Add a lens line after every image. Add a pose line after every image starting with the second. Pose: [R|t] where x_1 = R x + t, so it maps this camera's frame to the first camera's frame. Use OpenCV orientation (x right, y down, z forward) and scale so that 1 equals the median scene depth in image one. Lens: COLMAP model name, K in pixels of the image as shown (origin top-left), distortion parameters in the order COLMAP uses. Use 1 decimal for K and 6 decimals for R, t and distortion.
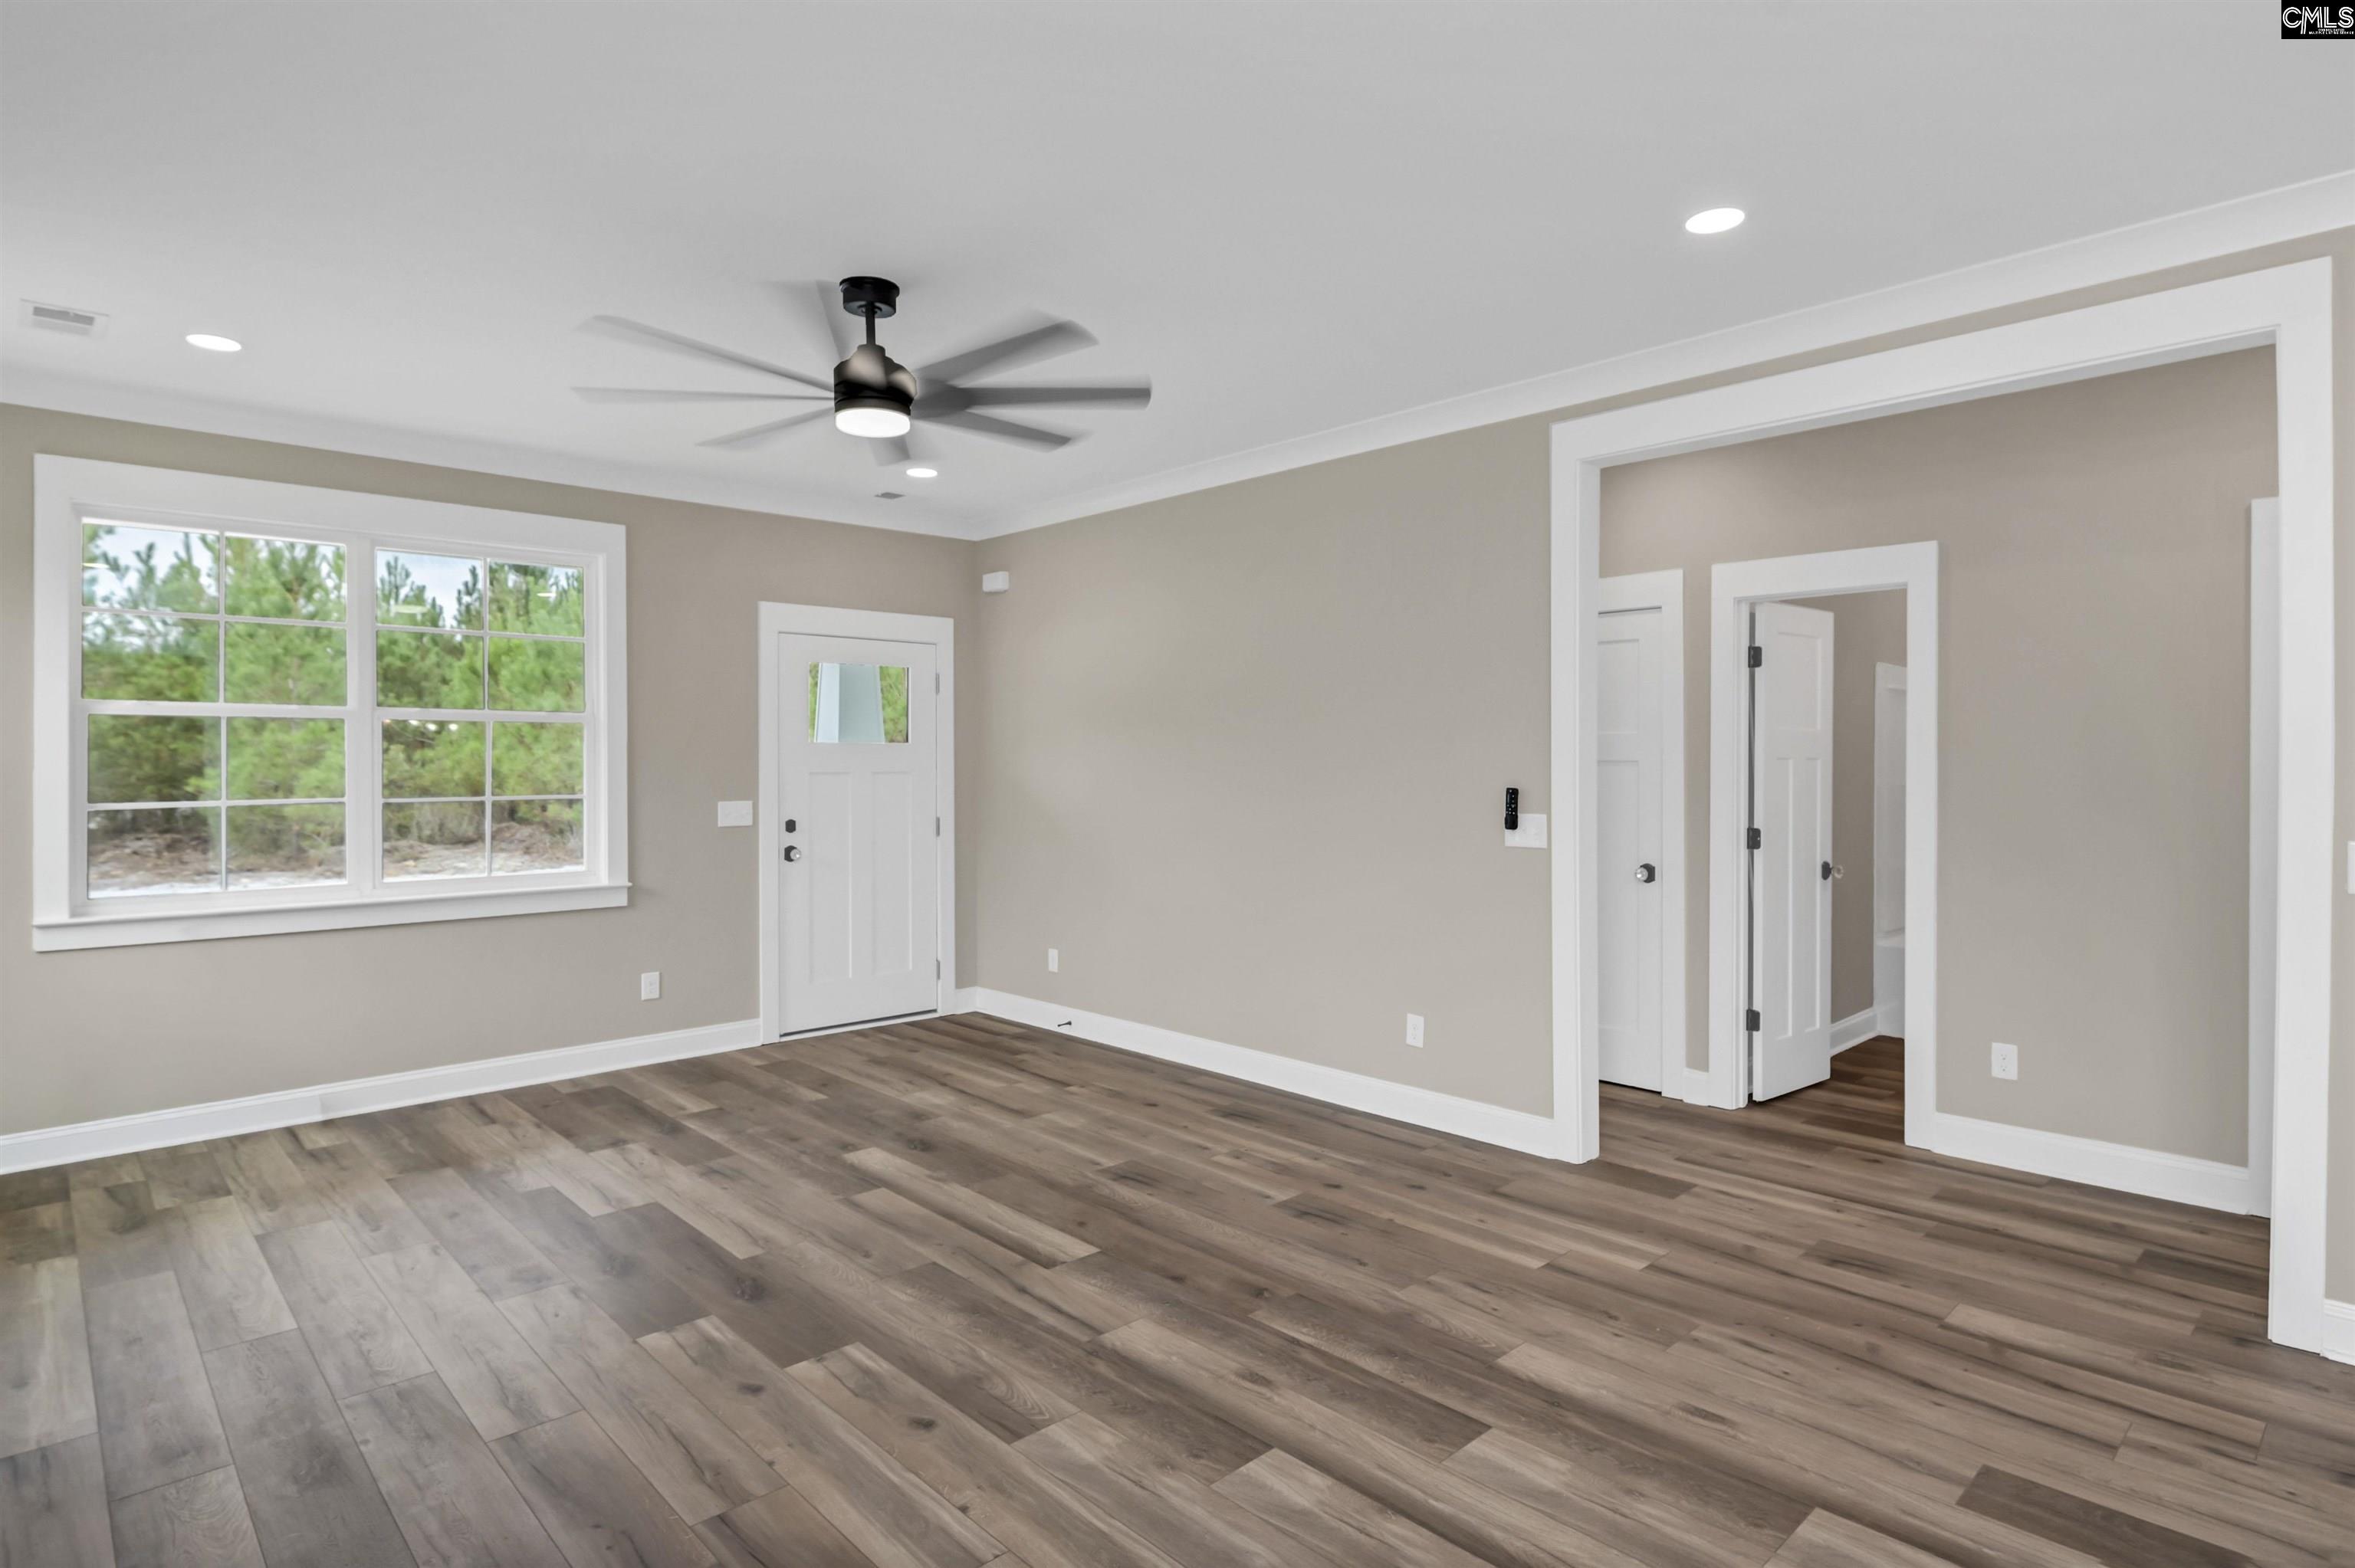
lens RADIAL K [[1213.5, 0, 1211.6], [0, 1213.5, 770.5], [0, 0, 1]] dist [0.001496, -0.002924]
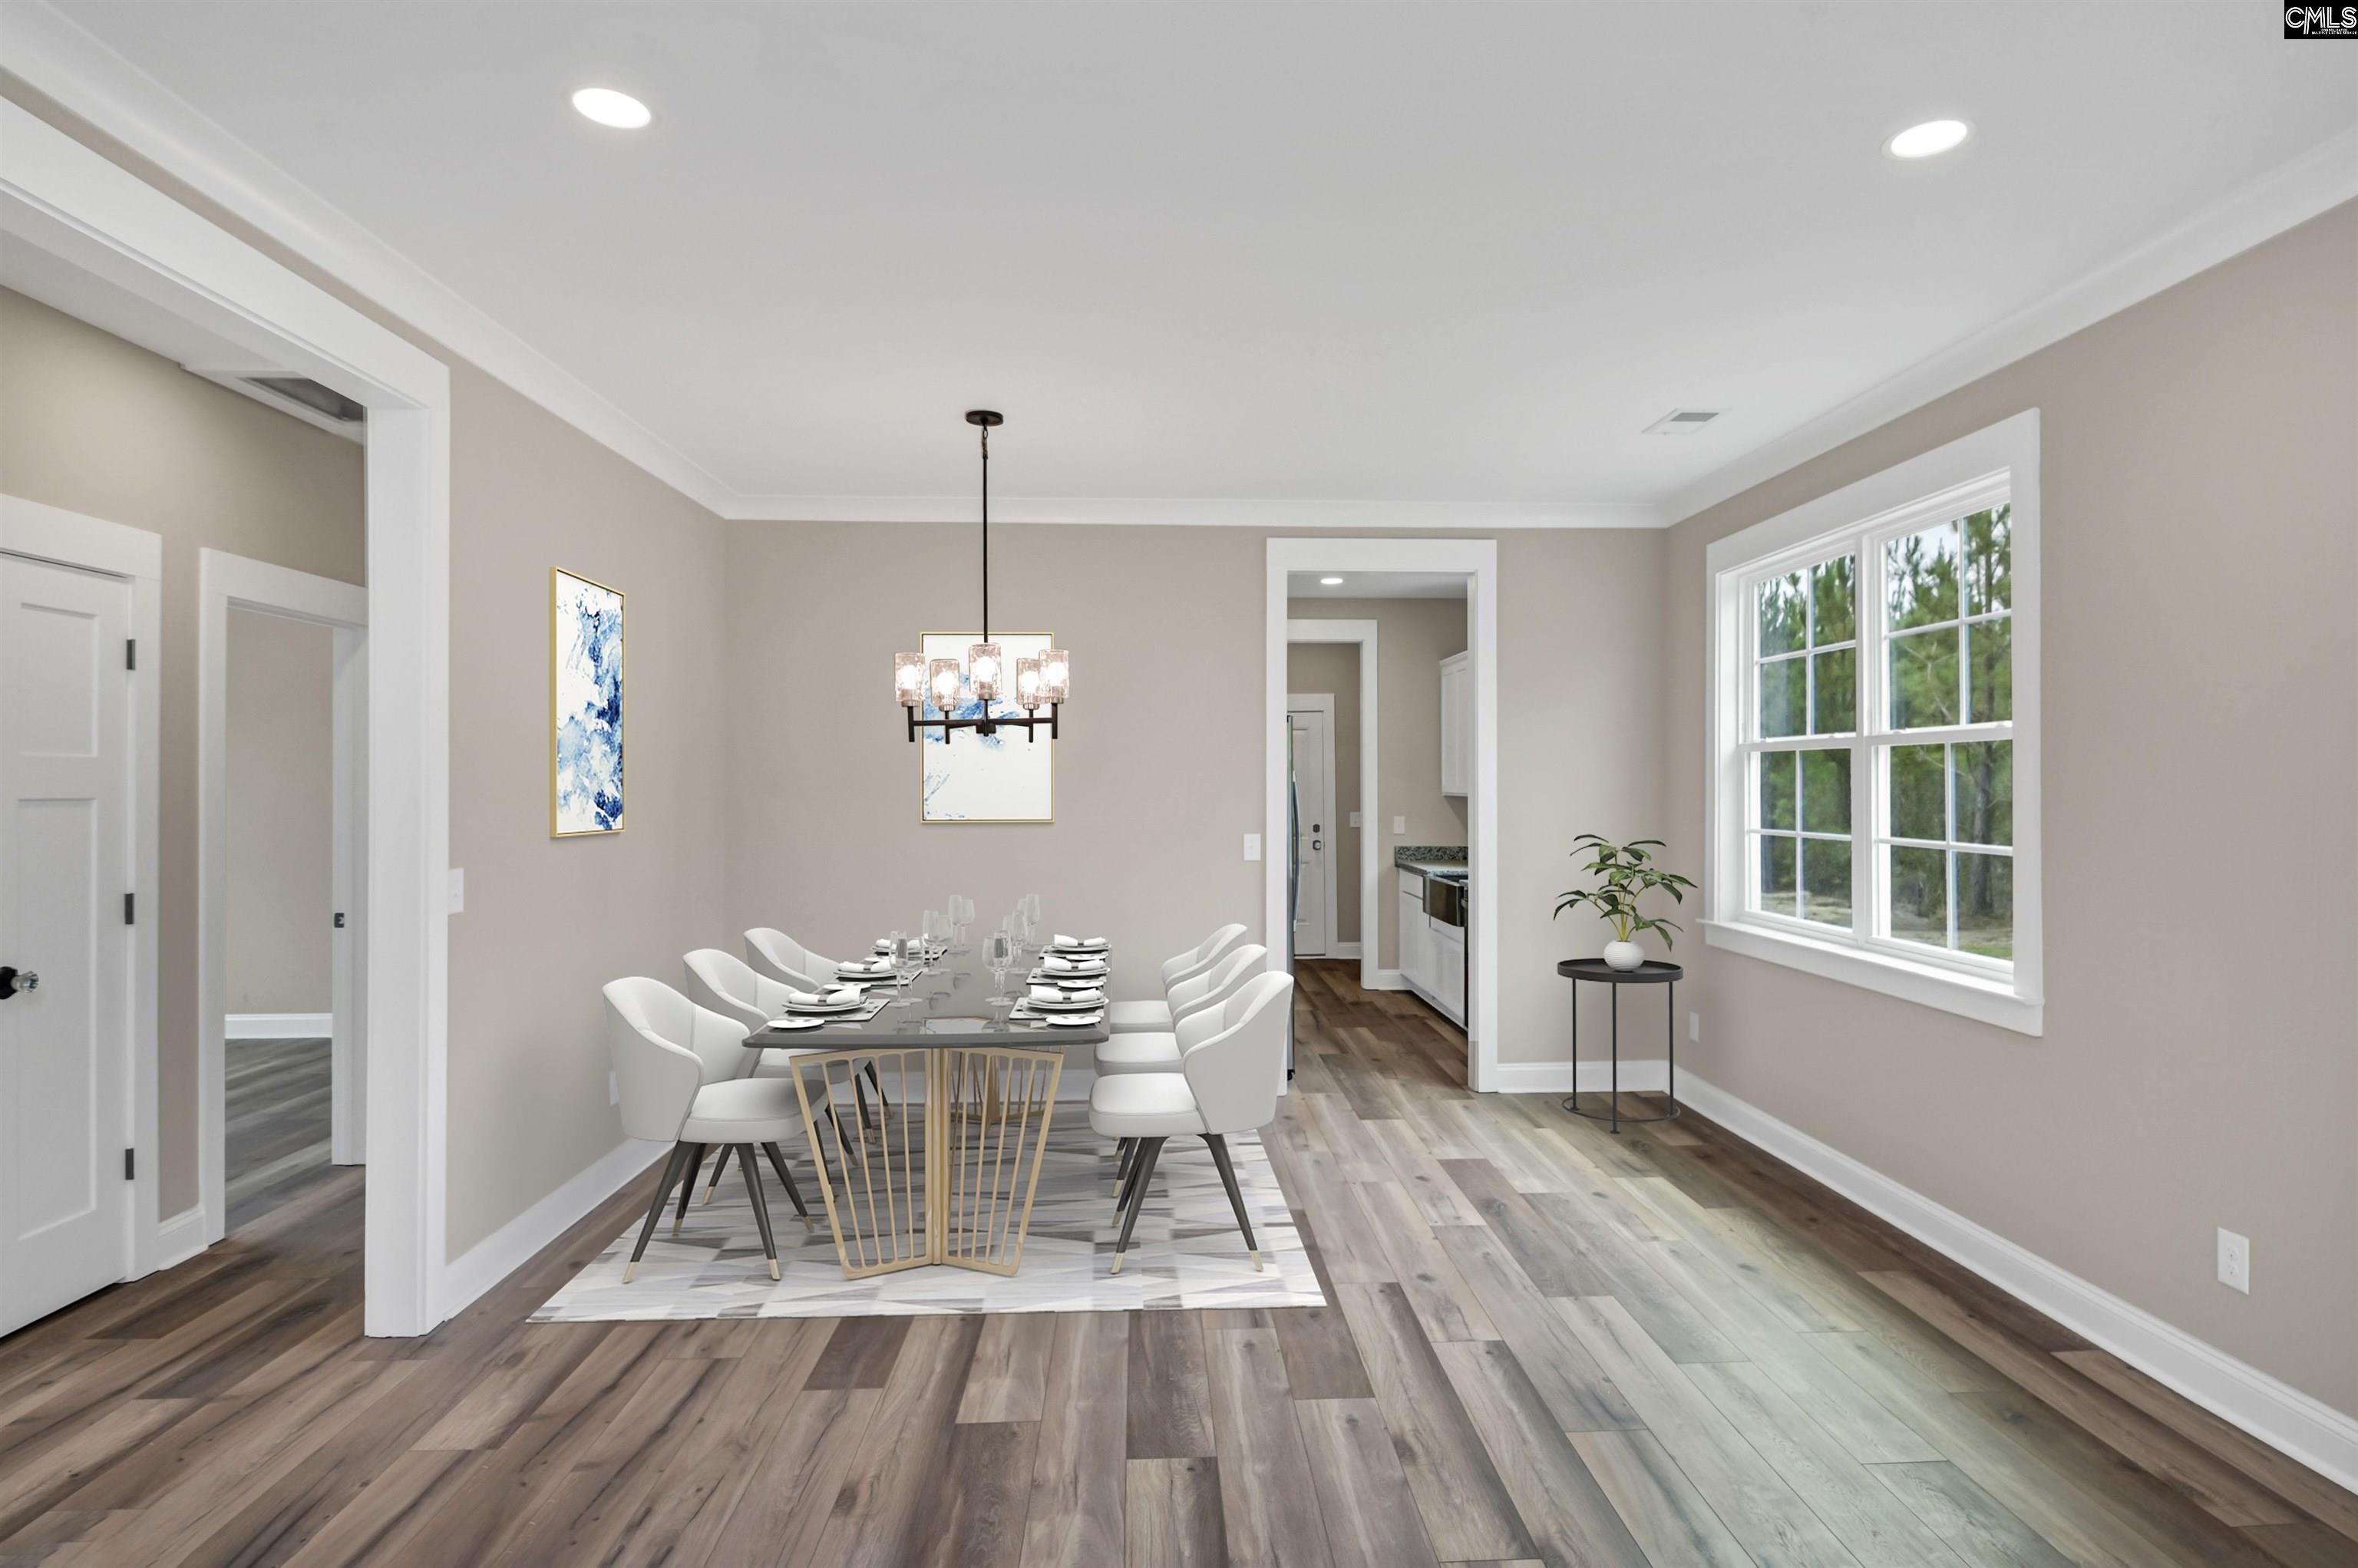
lens RADIAL K [[1257.0, 0, 1195.8], [0, 1257.0, 773.7], [0, 0, 1]] dist [0.000762, -0.001164]
pose [[-0.742910, 0.010394, 0.669311, -0.273197], [0.009946, 0.999940, -0.004489, -0.014402], [-0.669318, 0.003323, -0.742969, 0.932085]]
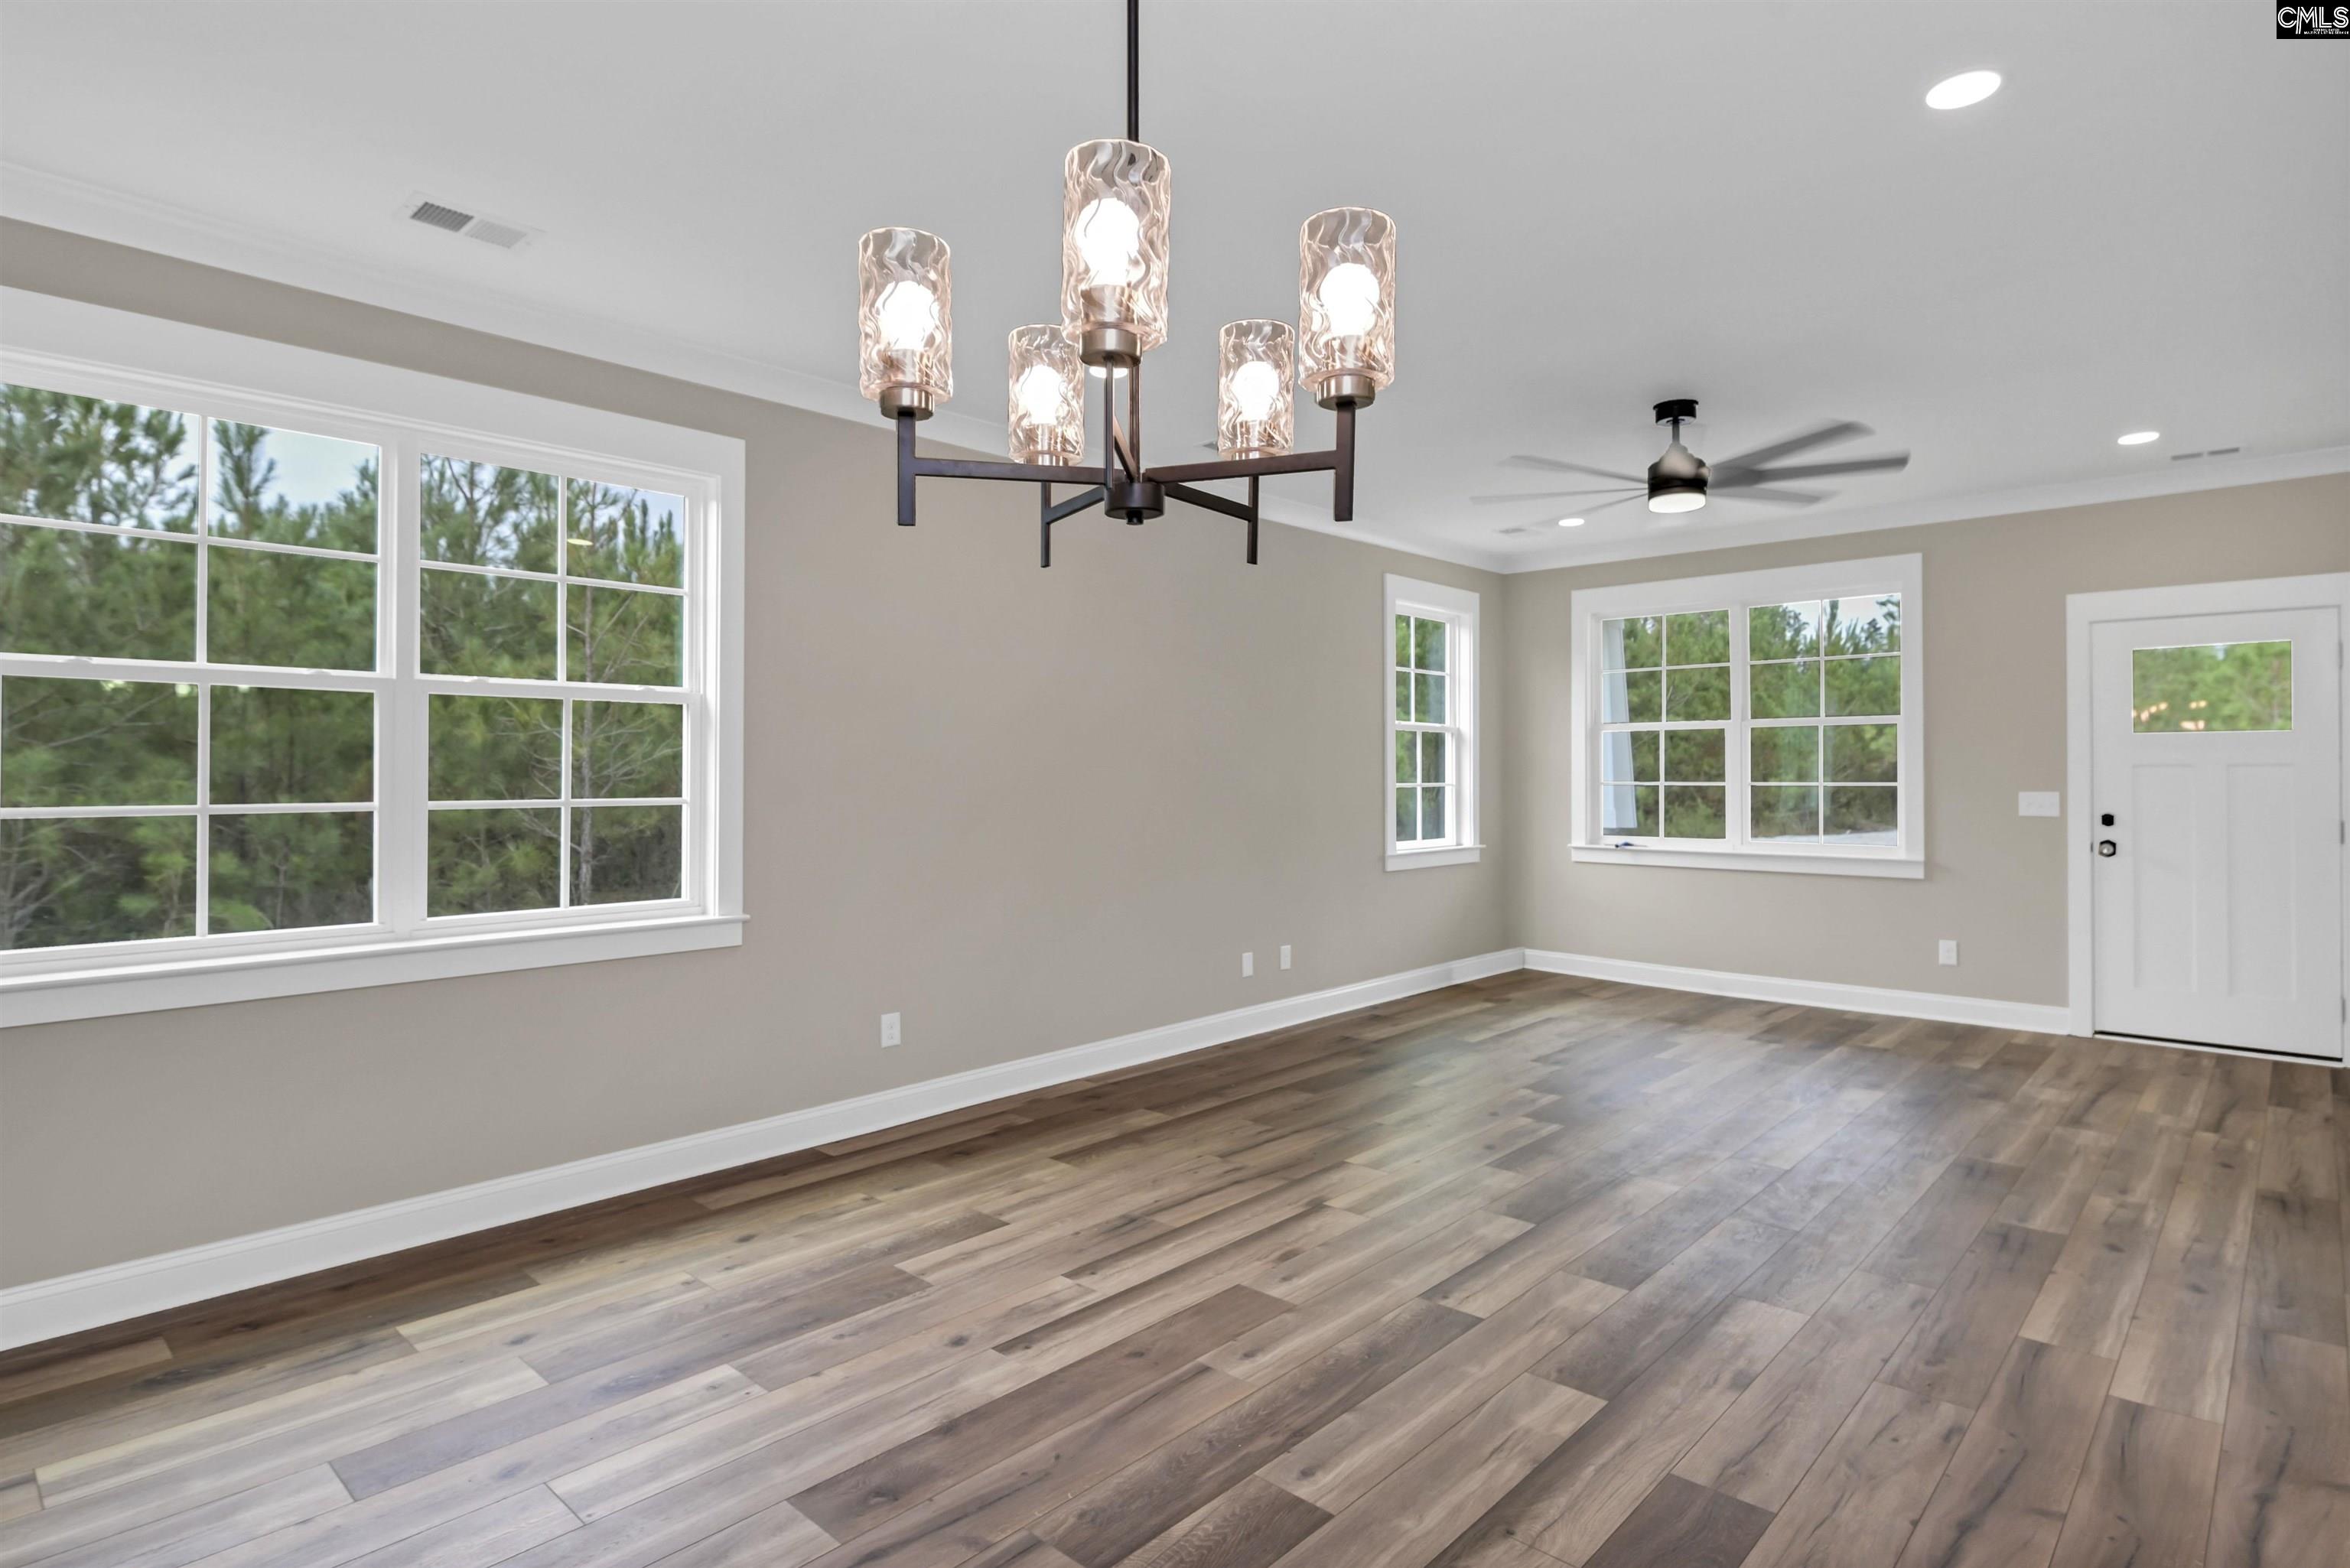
lens RADIAL K [[1252.8, 0, 1191.8], [0, 1252.8, 773.7], [0, 0, 1]] dist [0.000762, -0.001164]
pose [[0.063395, 0.002672, -0.997985, 0.862527], [-0.003785, 0.999990, 0.002437, 0.013377], [0.997981, 0.003623, 0.063404, 0.284848]]
